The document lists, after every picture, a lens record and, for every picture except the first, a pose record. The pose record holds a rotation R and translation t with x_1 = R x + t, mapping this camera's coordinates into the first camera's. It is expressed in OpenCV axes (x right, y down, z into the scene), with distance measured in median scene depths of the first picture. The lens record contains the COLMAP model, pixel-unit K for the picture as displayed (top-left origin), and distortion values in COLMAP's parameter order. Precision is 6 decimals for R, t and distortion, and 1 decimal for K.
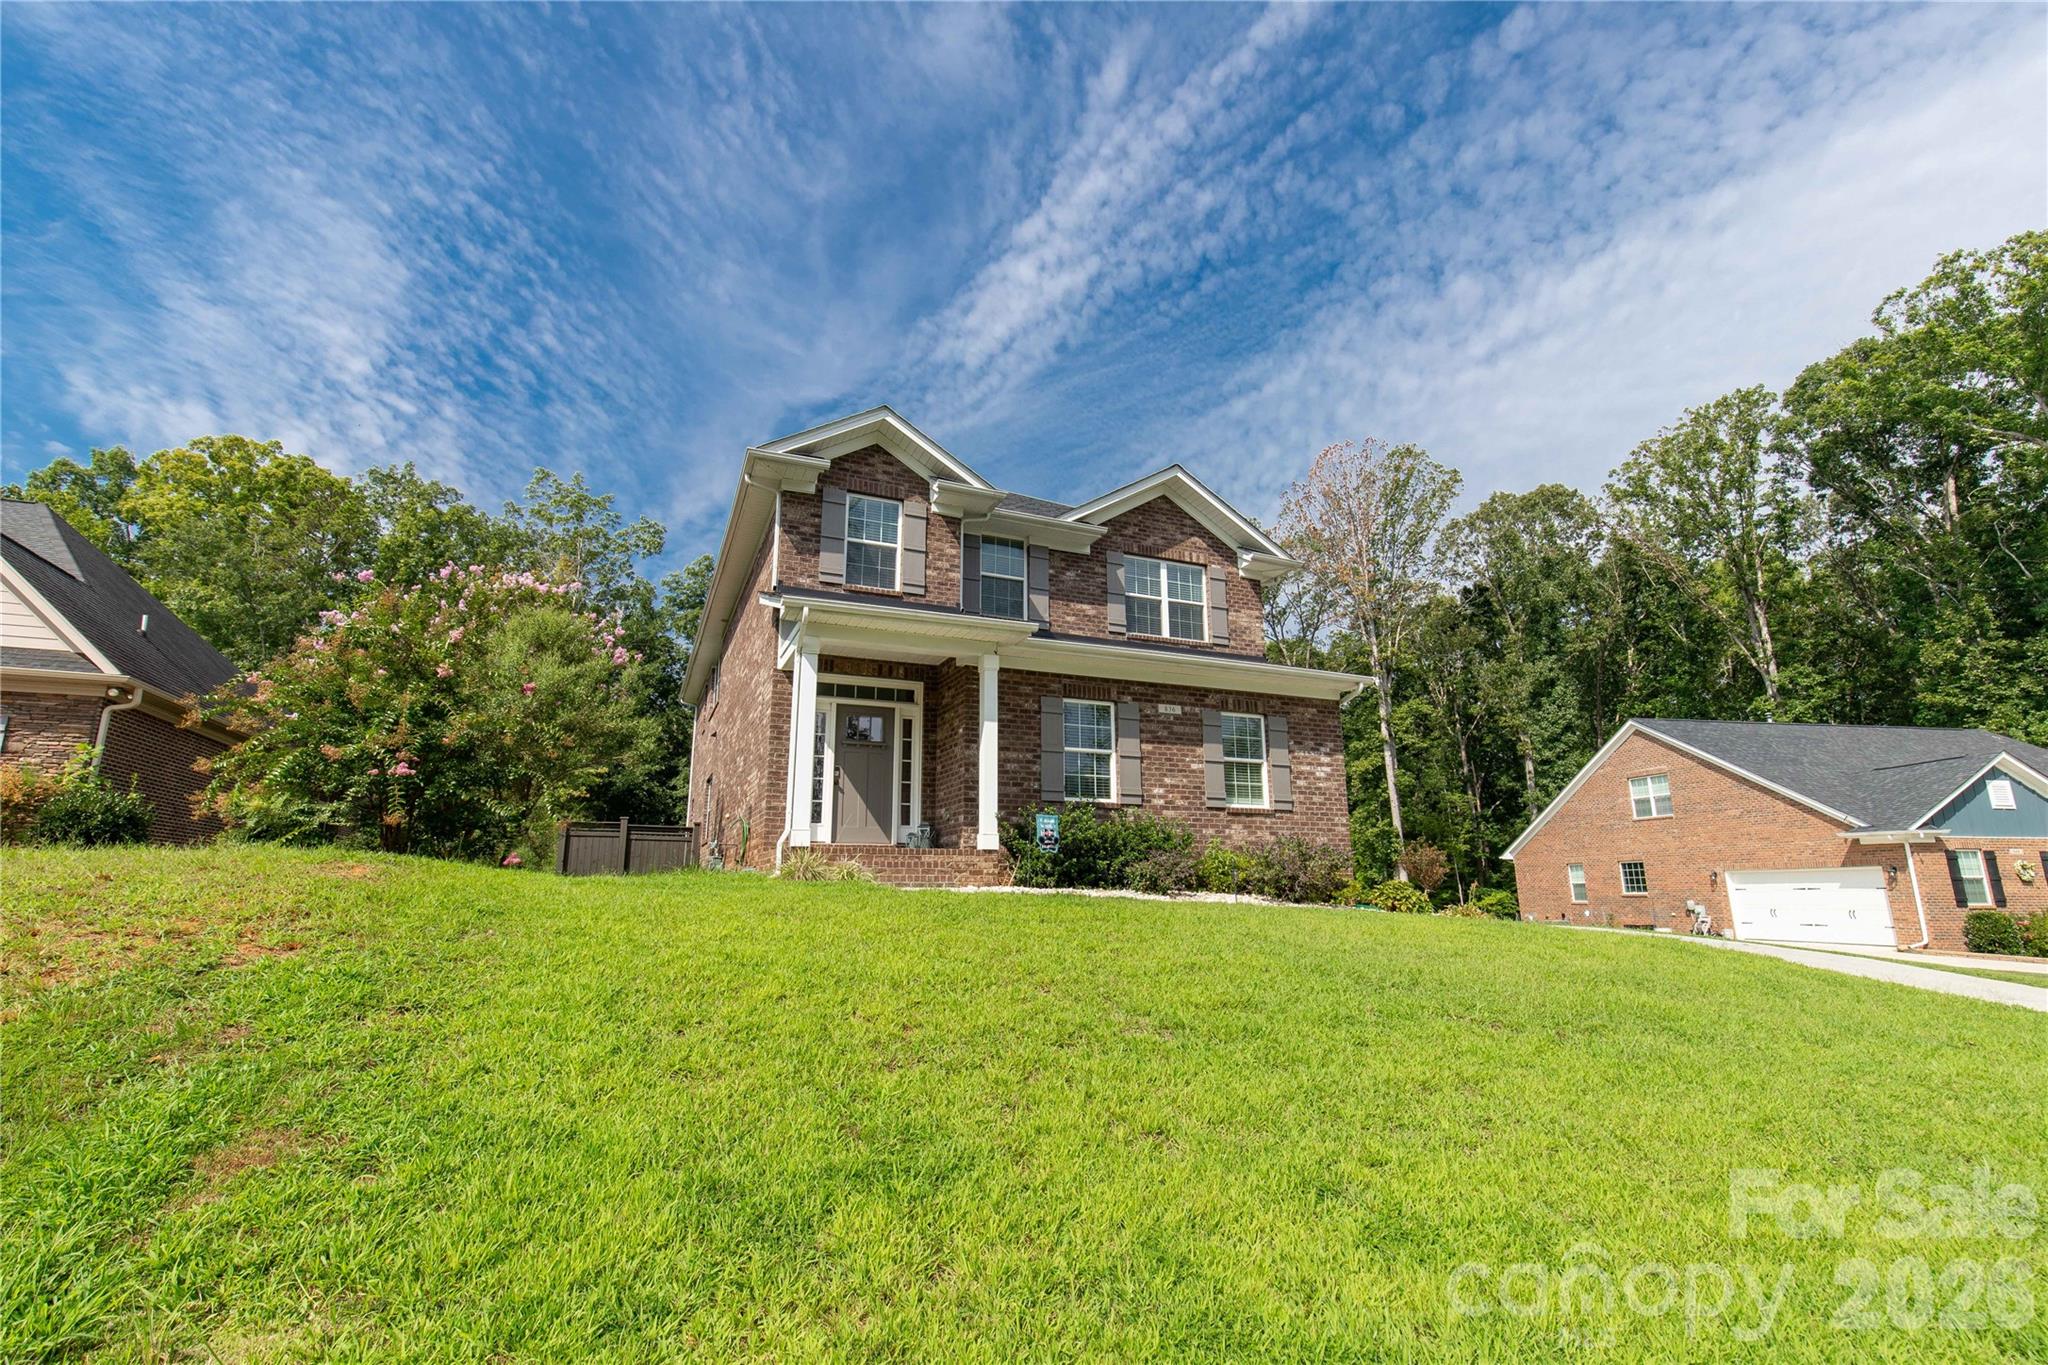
lens RADIAL K [[946.2, 0, 1019.6], [0, 946.2, 691.8], [0, 0, 1]] dist [-0.011177, 0.006189]
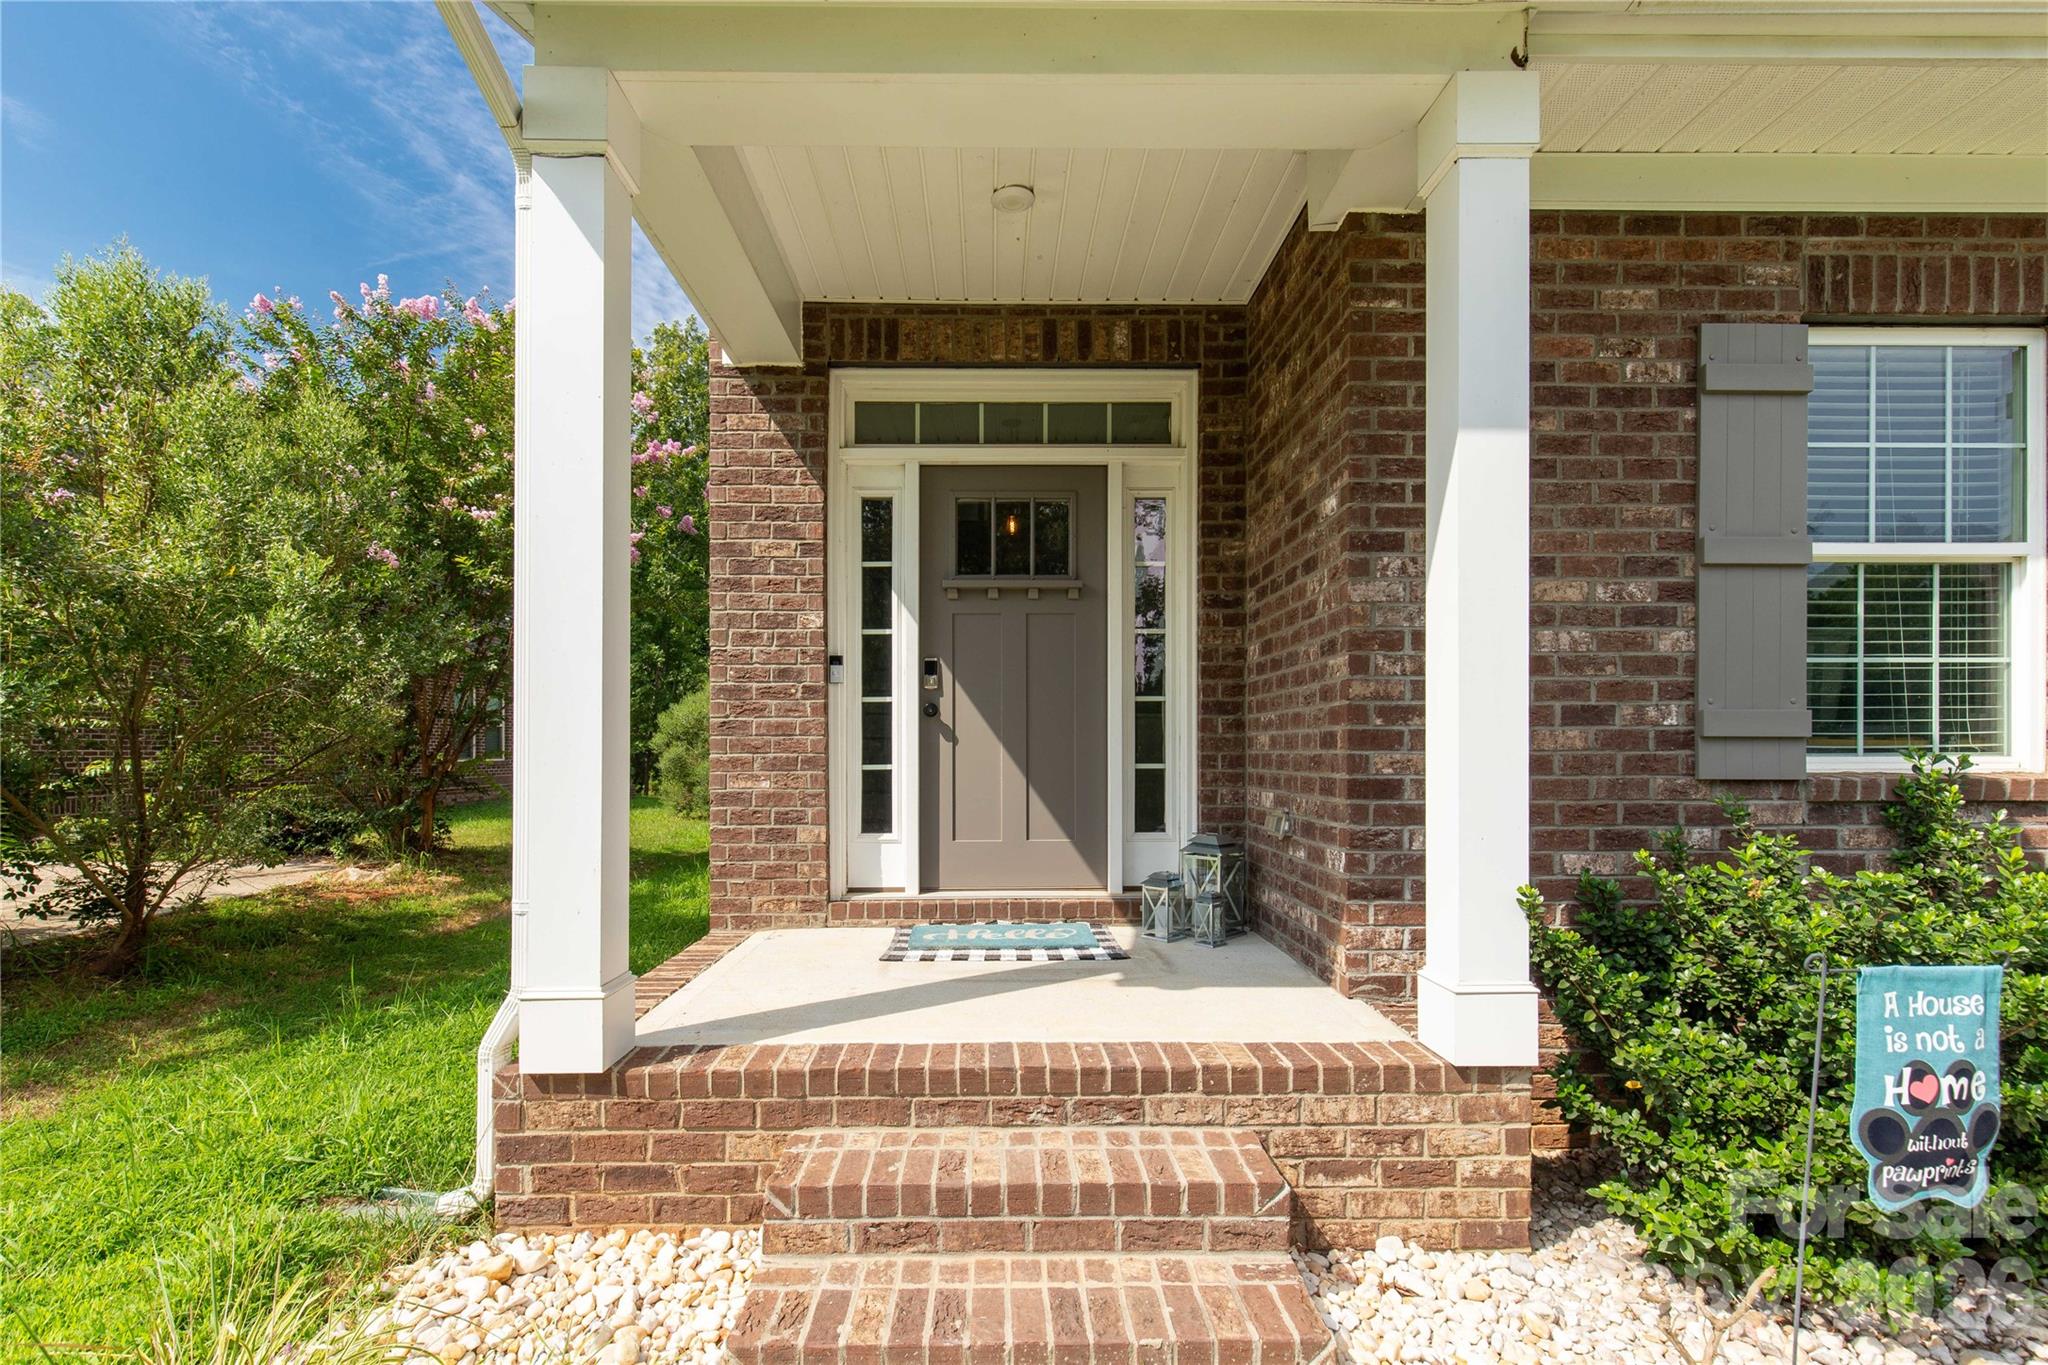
lens RADIAL K [[959.3, 0, 994.1], [0, 959.3, 753.9], [0, 0, 1]] dist [0.001396, 0.000166]
pose [[0.923765, 0.002445, -0.382952, -0.035782], [0.080074, 0.976643, 0.199390, 0.036169], [0.374495, -0.214854, 0.901993, 0.550759]]
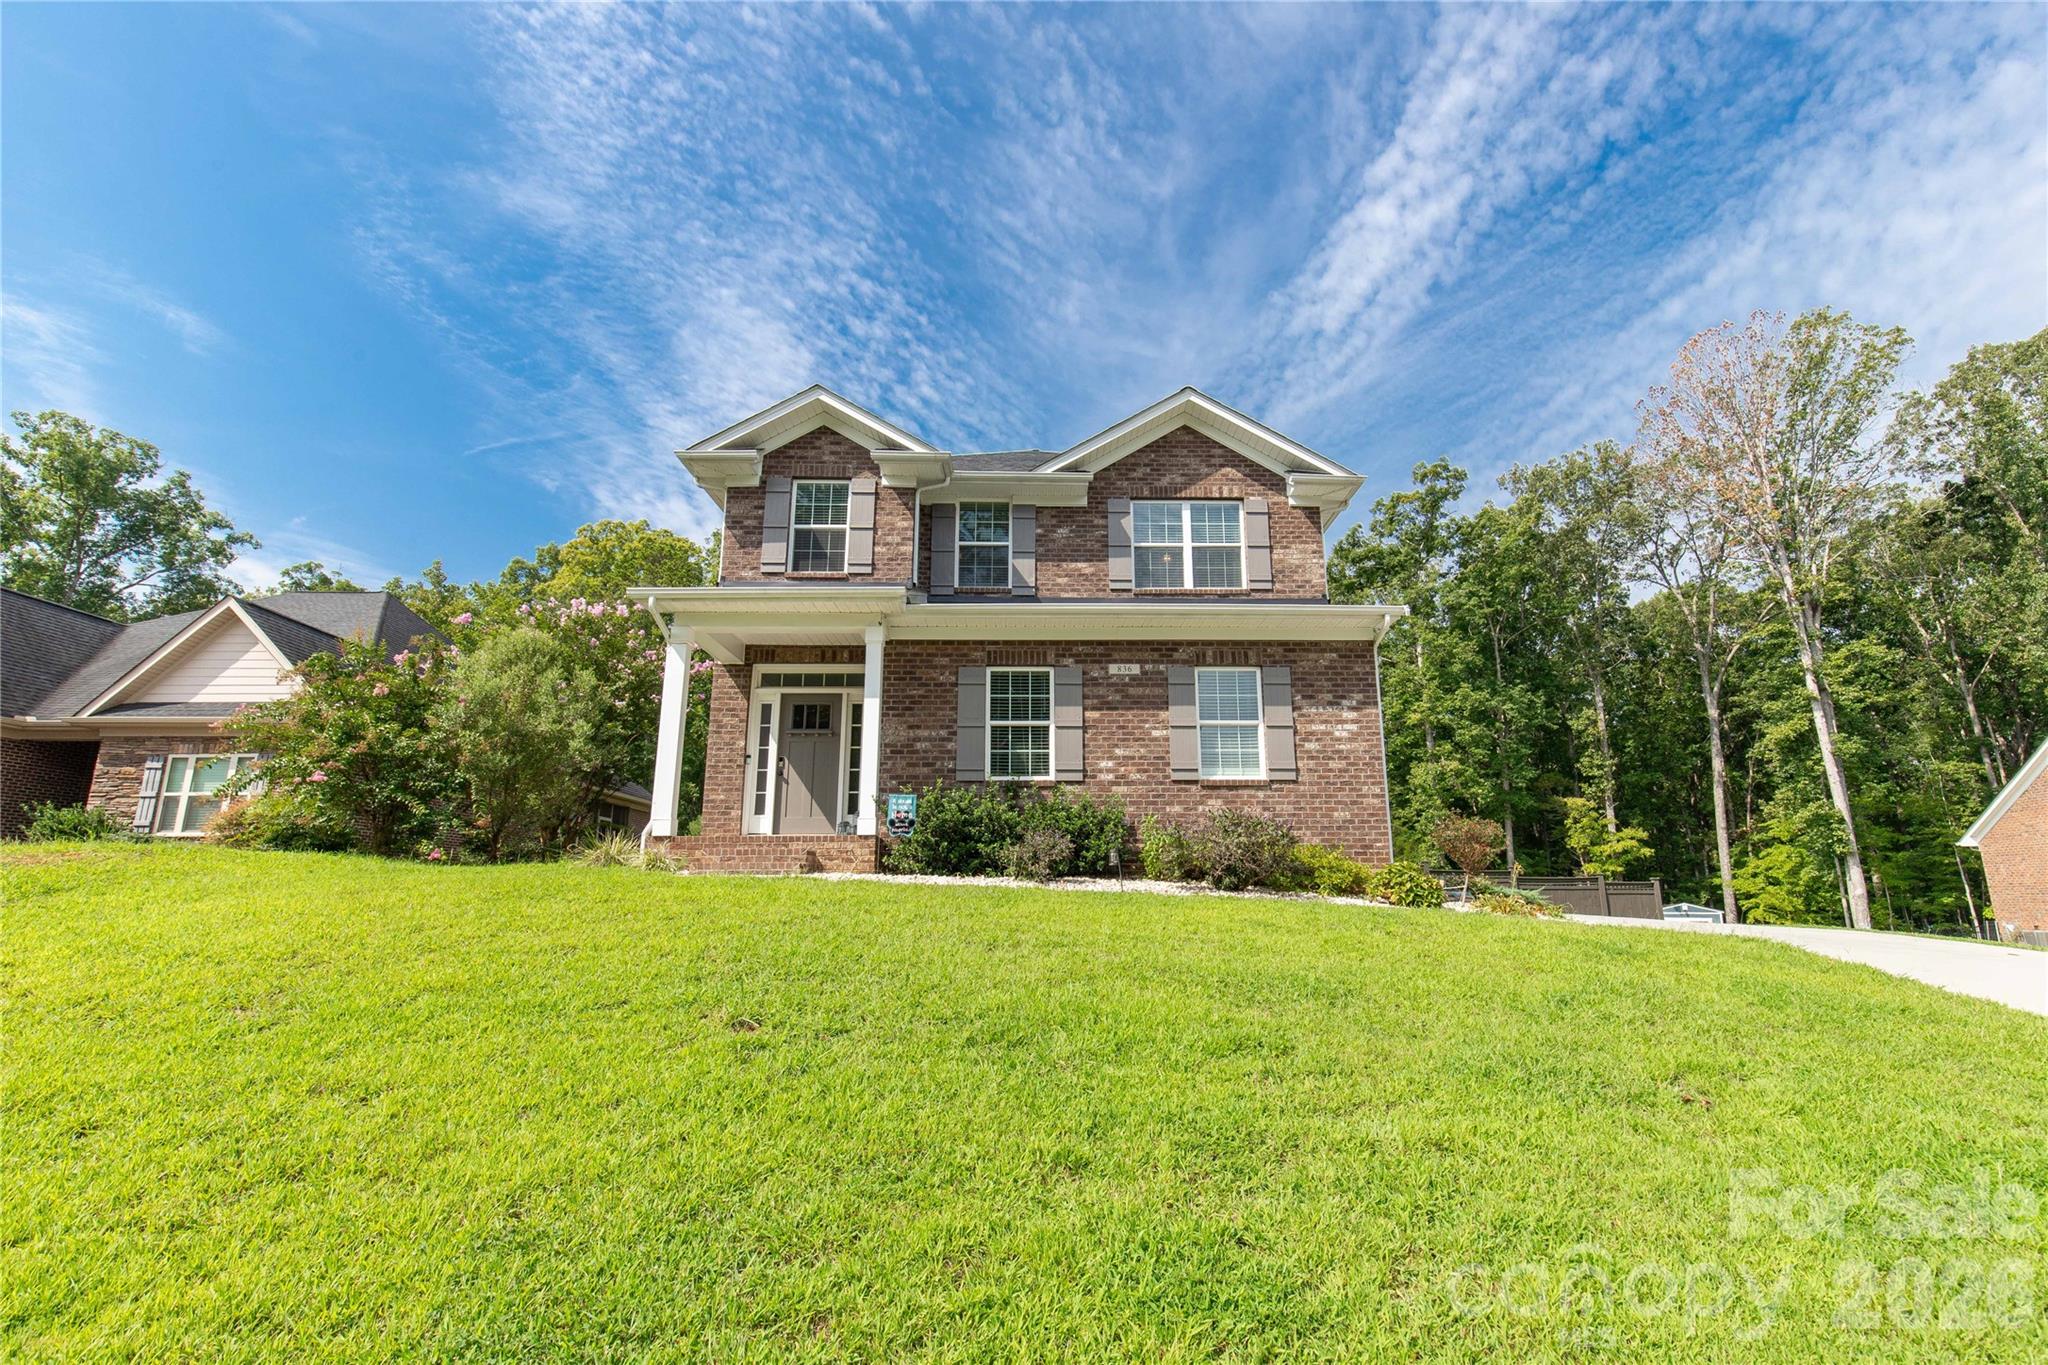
lens RADIAL K [[980.5, 0, 1049.5], [0, 980.5, 684.6], [0, 0, 1]] dist [0.005555, -0.000069]
pose [[0.927138, -0.084862, -0.364983, 0.348459], [0.081160, 0.996375, -0.025502, 0.041189], [0.365824, -0.005978, 0.930665, 0.120352]]
